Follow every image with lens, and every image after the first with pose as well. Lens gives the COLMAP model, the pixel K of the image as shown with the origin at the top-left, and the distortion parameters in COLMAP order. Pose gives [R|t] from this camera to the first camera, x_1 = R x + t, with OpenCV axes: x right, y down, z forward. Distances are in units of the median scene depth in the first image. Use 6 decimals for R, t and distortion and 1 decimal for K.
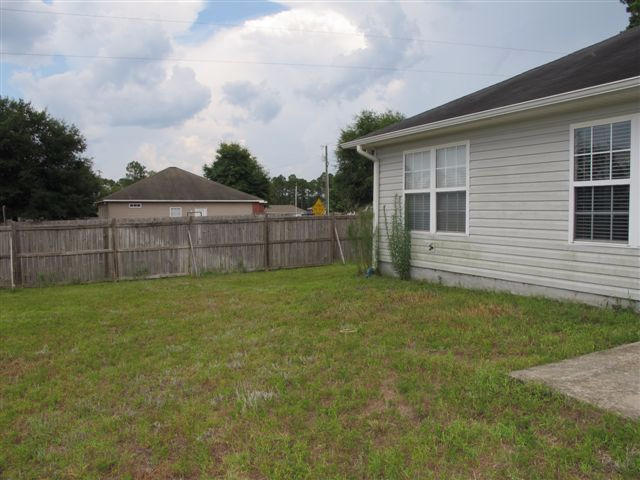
lens RADIAL K [[527.5, 0, 320.0], [0, 527.5, 240.0], [0, 0, 1]] dist [-0.102487, 0.002868]
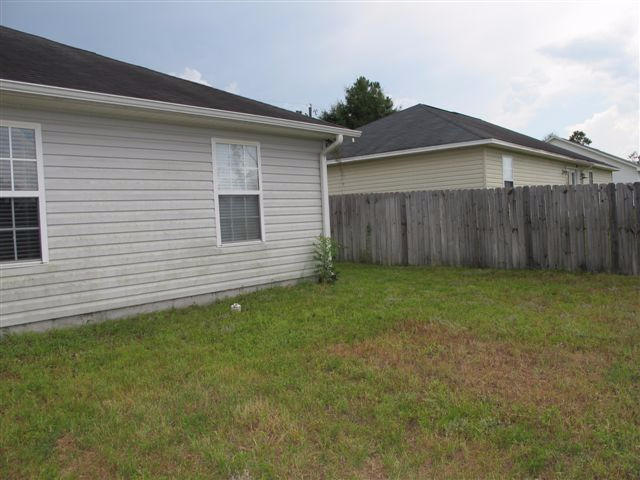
lens RADIAL K [[527.5, 0, 320.0], [0, 527.5, 240.0], [0, 0, 1]] dist [-0.102487, 0.002868]
pose [[-0.402137, -0.031390, 0.915041, -0.471909], [0.095461, 0.992528, 0.076000, -0.054803], [-0.910589, 0.117914, -0.396136, 0.940290]]
